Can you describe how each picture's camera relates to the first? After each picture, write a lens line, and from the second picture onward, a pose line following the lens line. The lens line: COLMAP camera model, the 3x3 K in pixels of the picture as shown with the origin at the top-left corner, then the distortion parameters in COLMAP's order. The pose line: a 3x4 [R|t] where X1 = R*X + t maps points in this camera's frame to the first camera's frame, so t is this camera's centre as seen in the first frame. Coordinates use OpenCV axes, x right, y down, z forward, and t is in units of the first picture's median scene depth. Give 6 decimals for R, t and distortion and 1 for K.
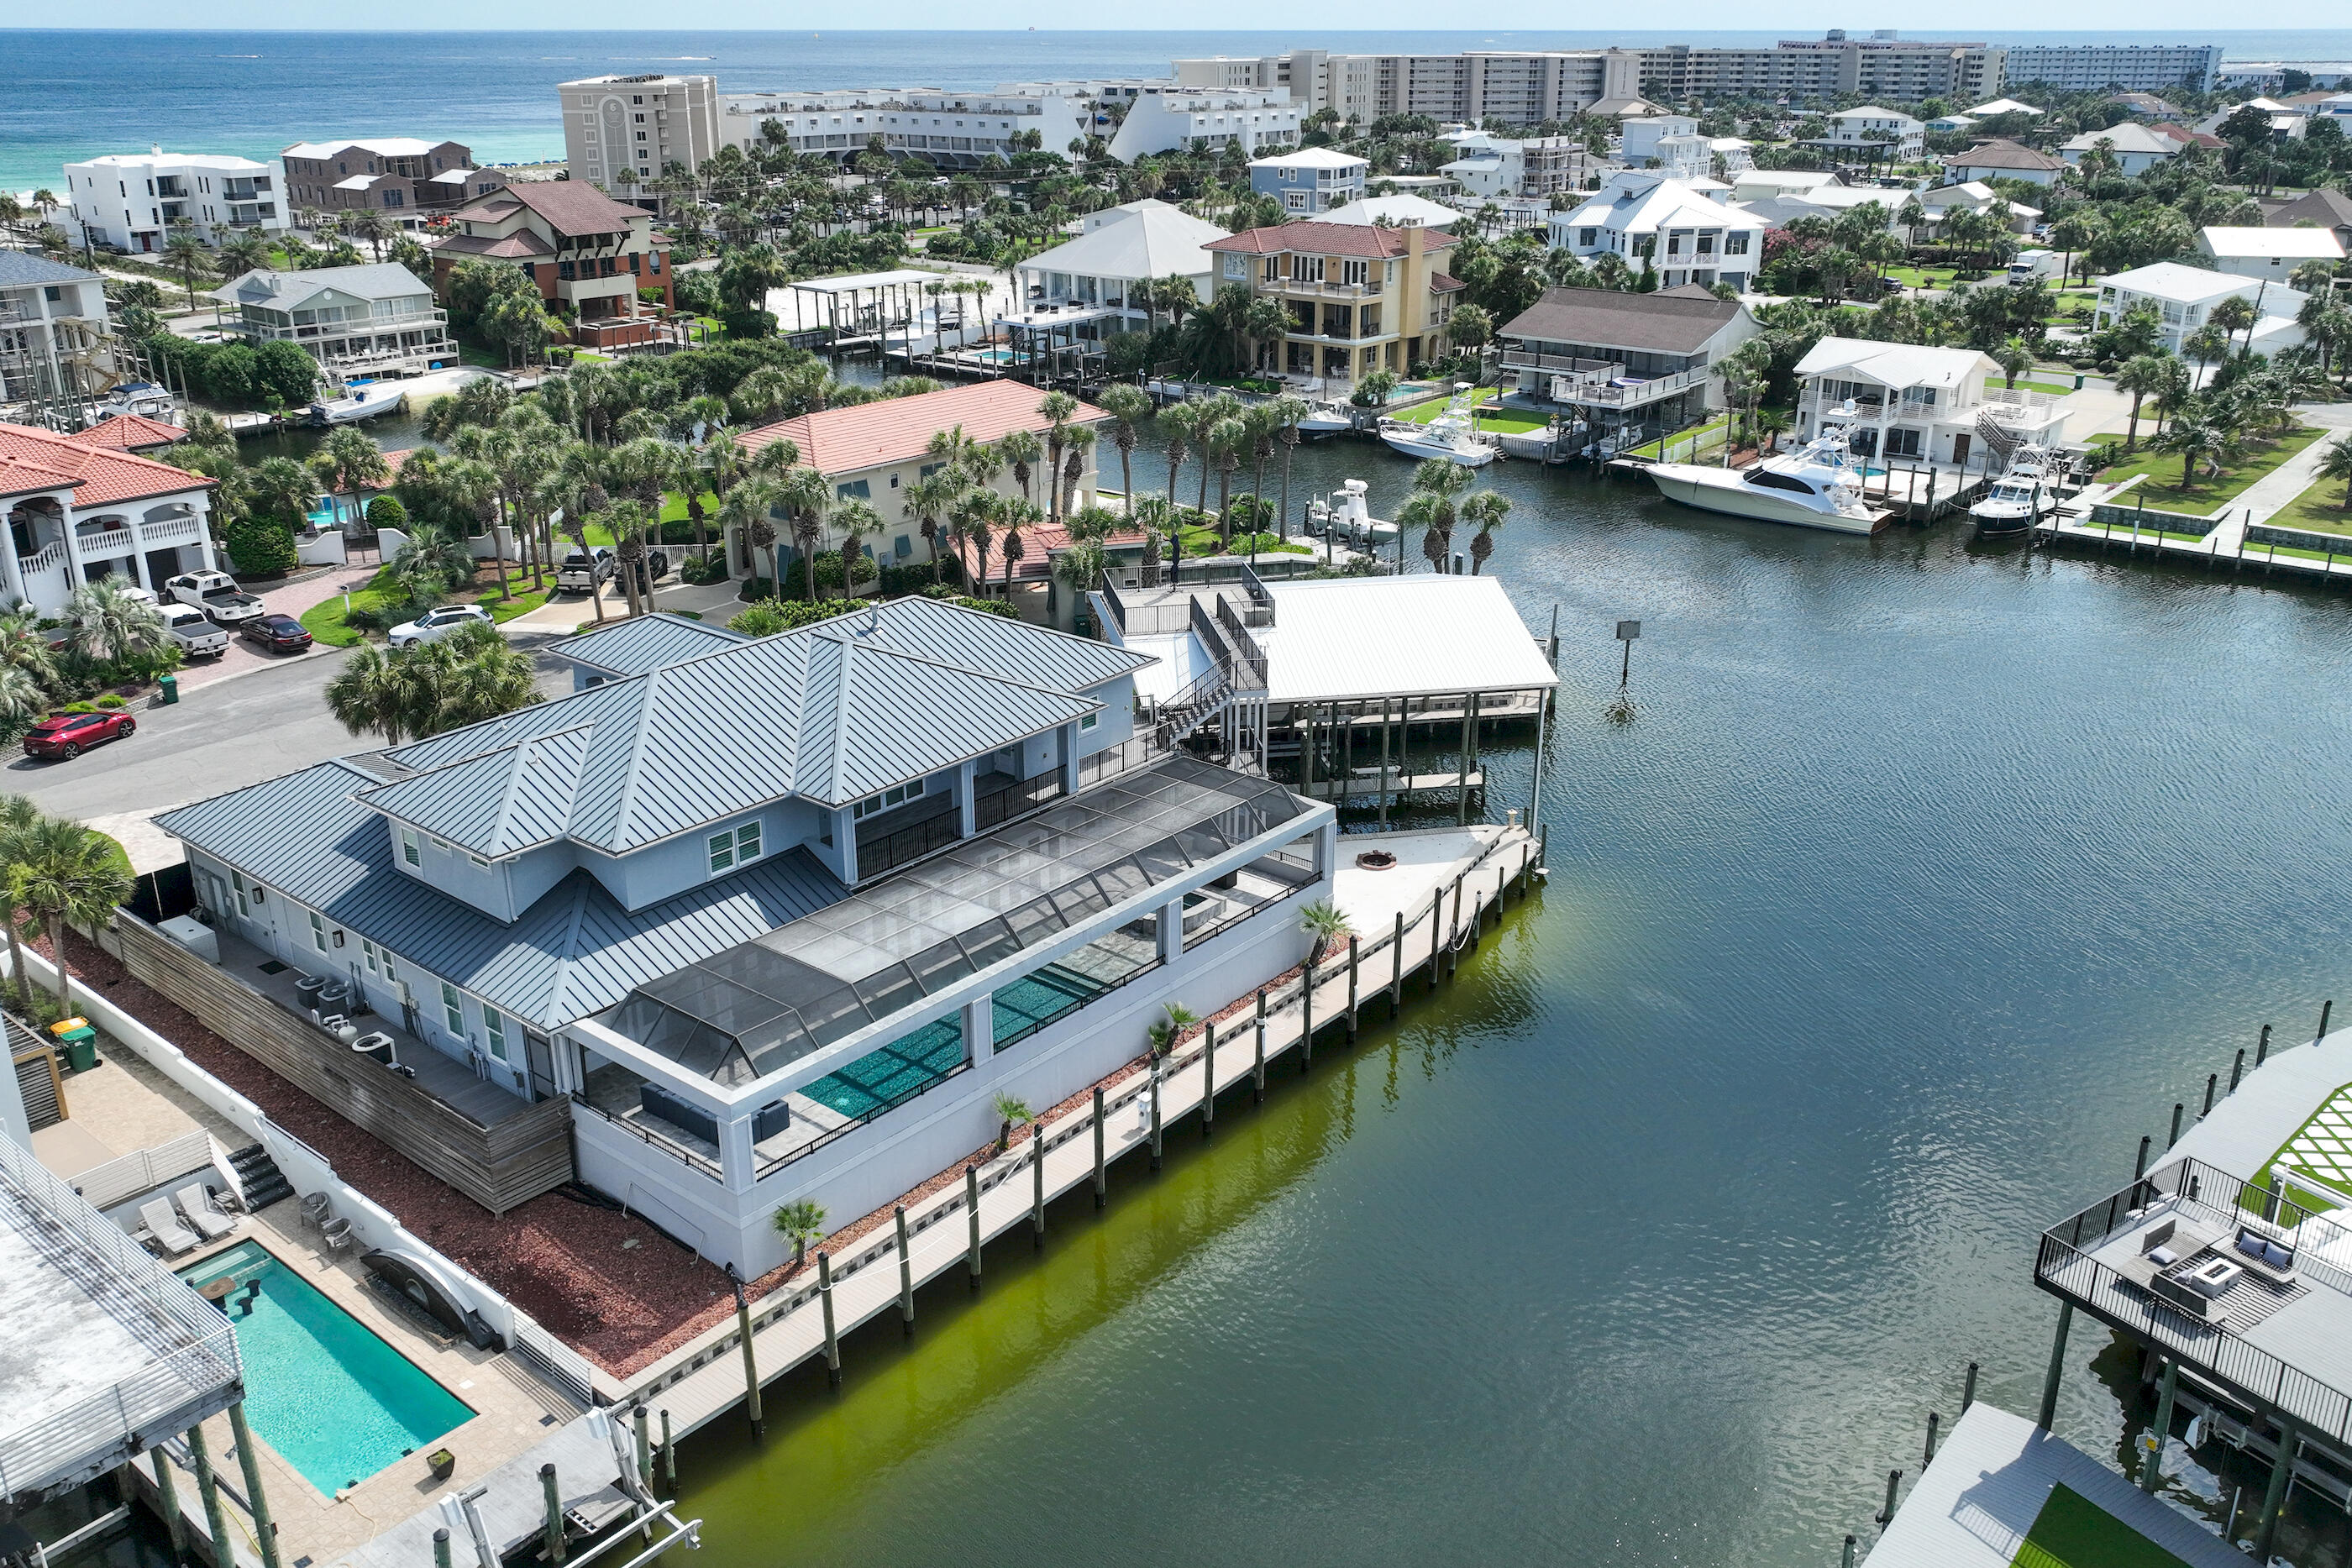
lens RADIAL K [[1894.6, 0, 1176.0], [0, 1894.6, 784.0], [0, 0, 1]] dist [0.001250, -0.001286]
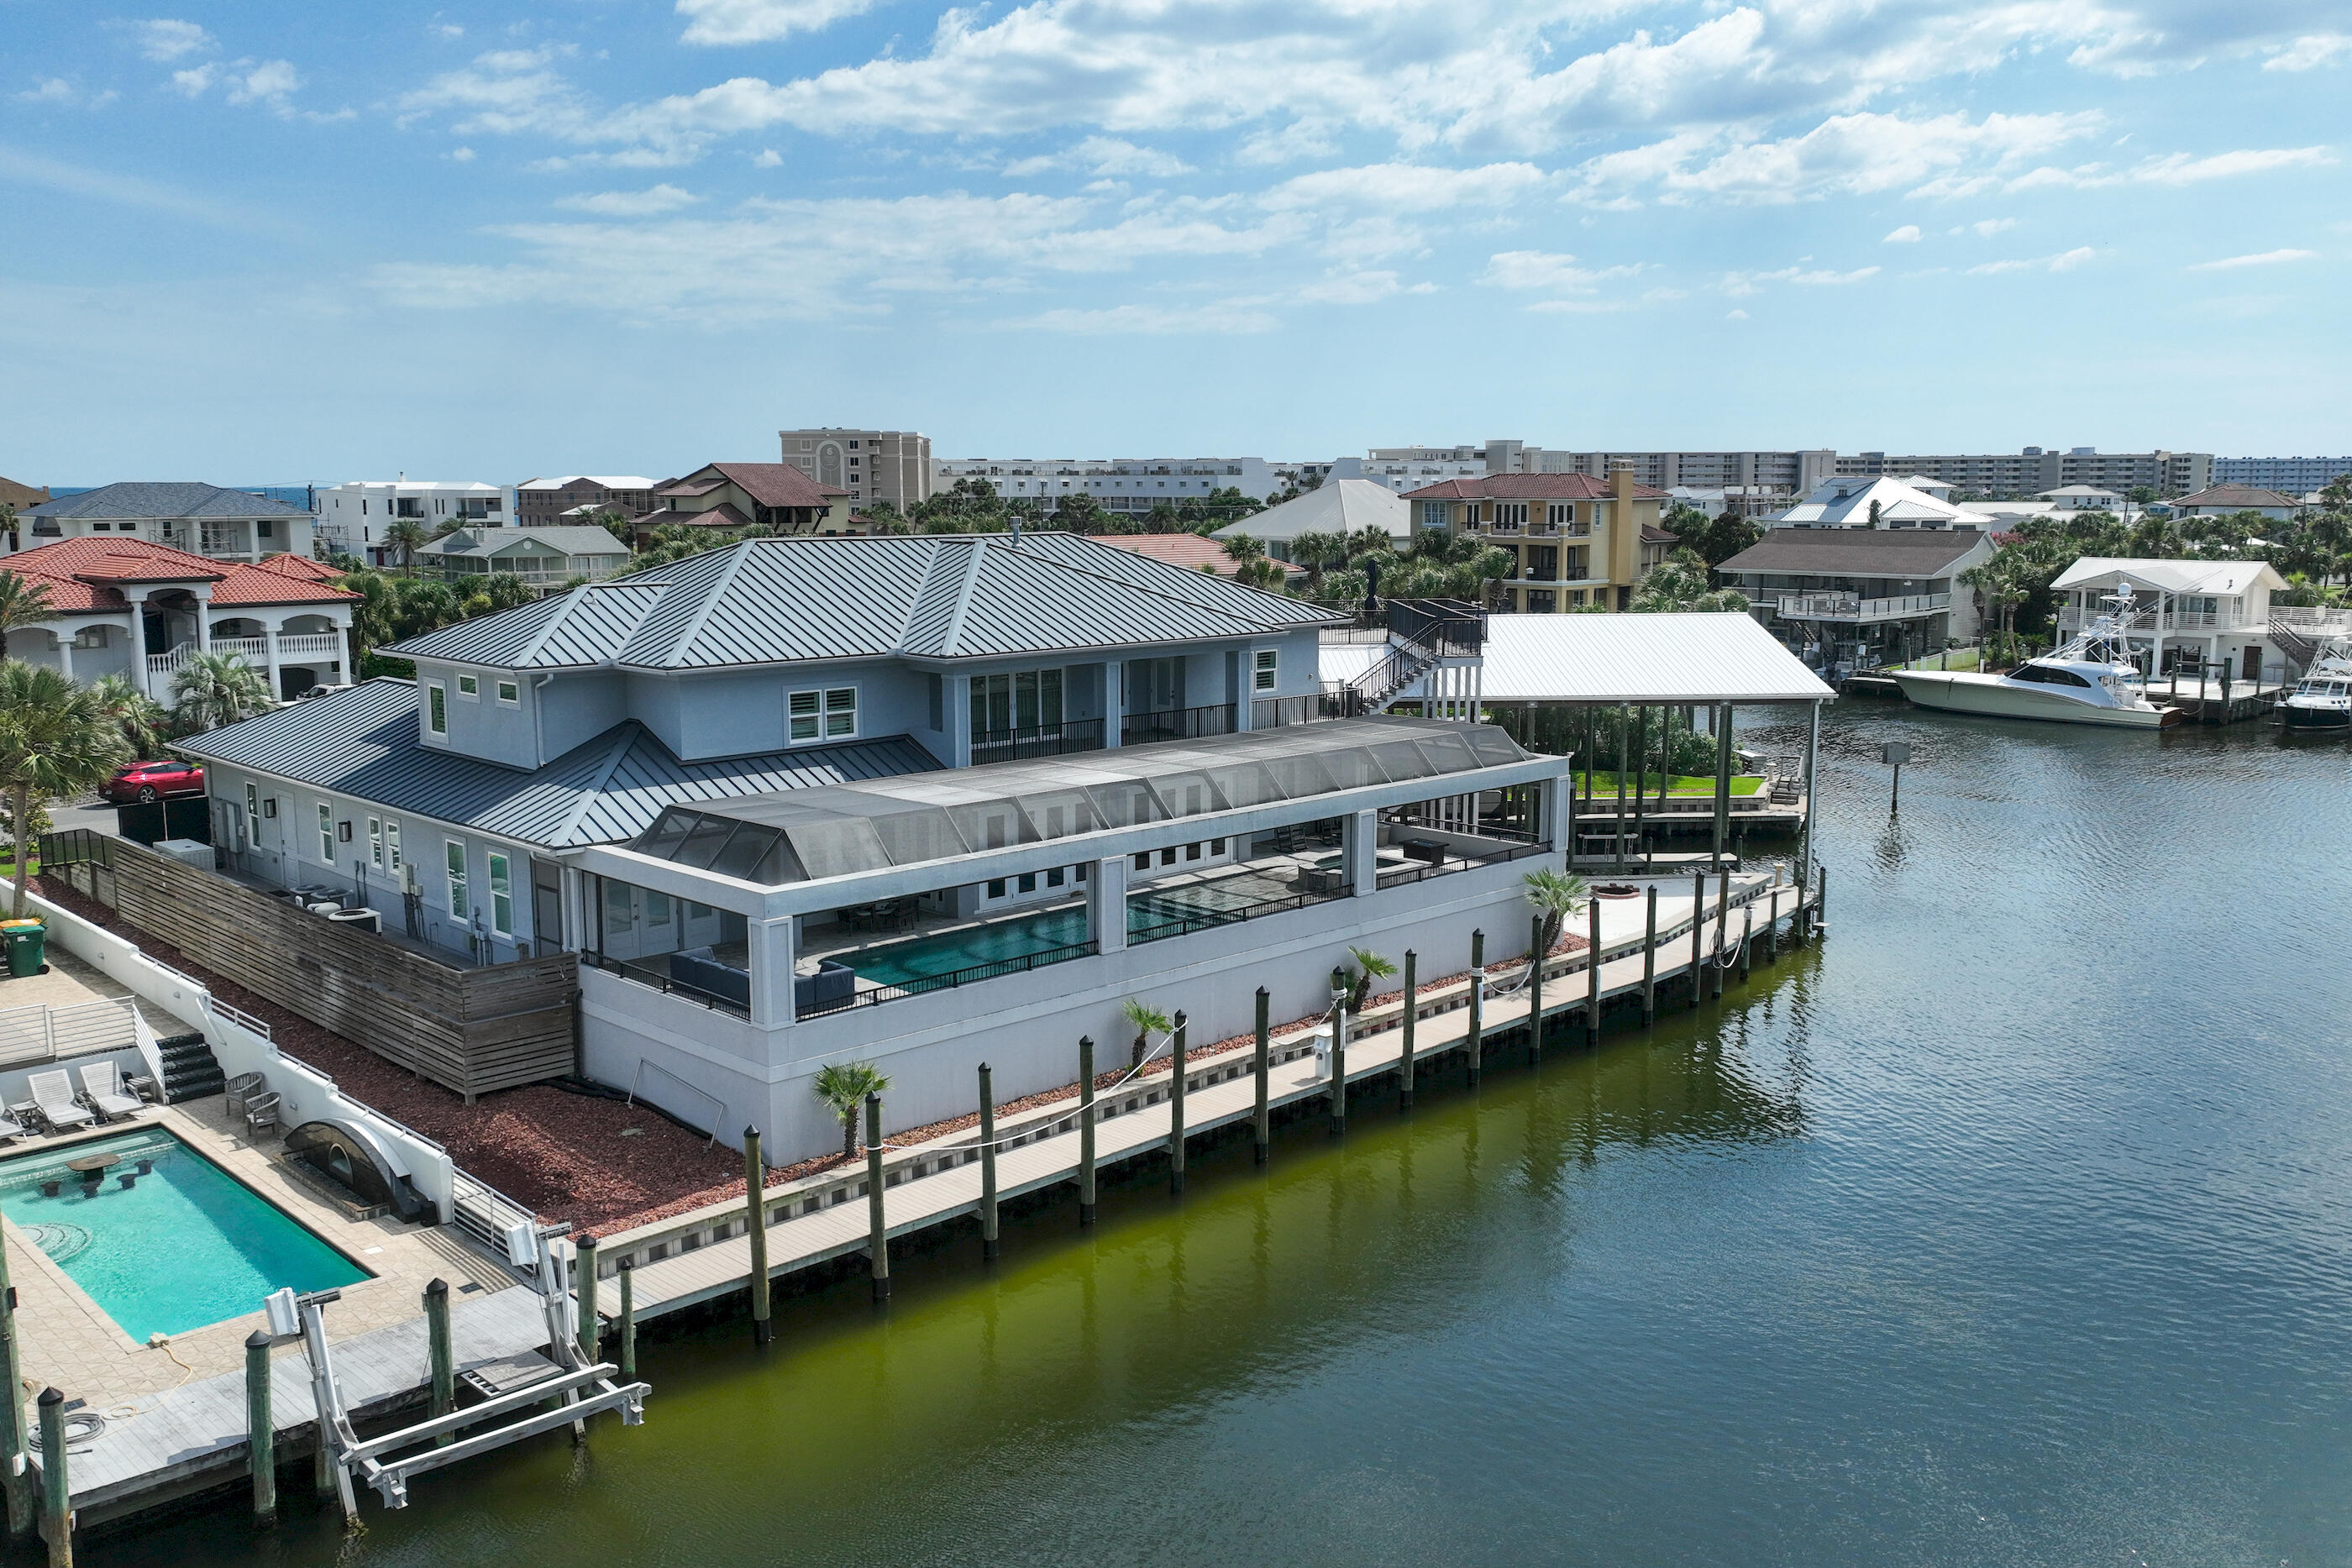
lens RADIAL K [[1911.9, 0, 1183.8], [0, 1911.9, 785.9], [0, 0, 1]] dist [0.000076, 0.009573]
pose [[0.995235, 0.014051, -0.096490, 0.000133], [-0.034217, 0.976959, -0.210665, 0.212637], [0.091307, 0.212962, 0.972785, 0.209319]]
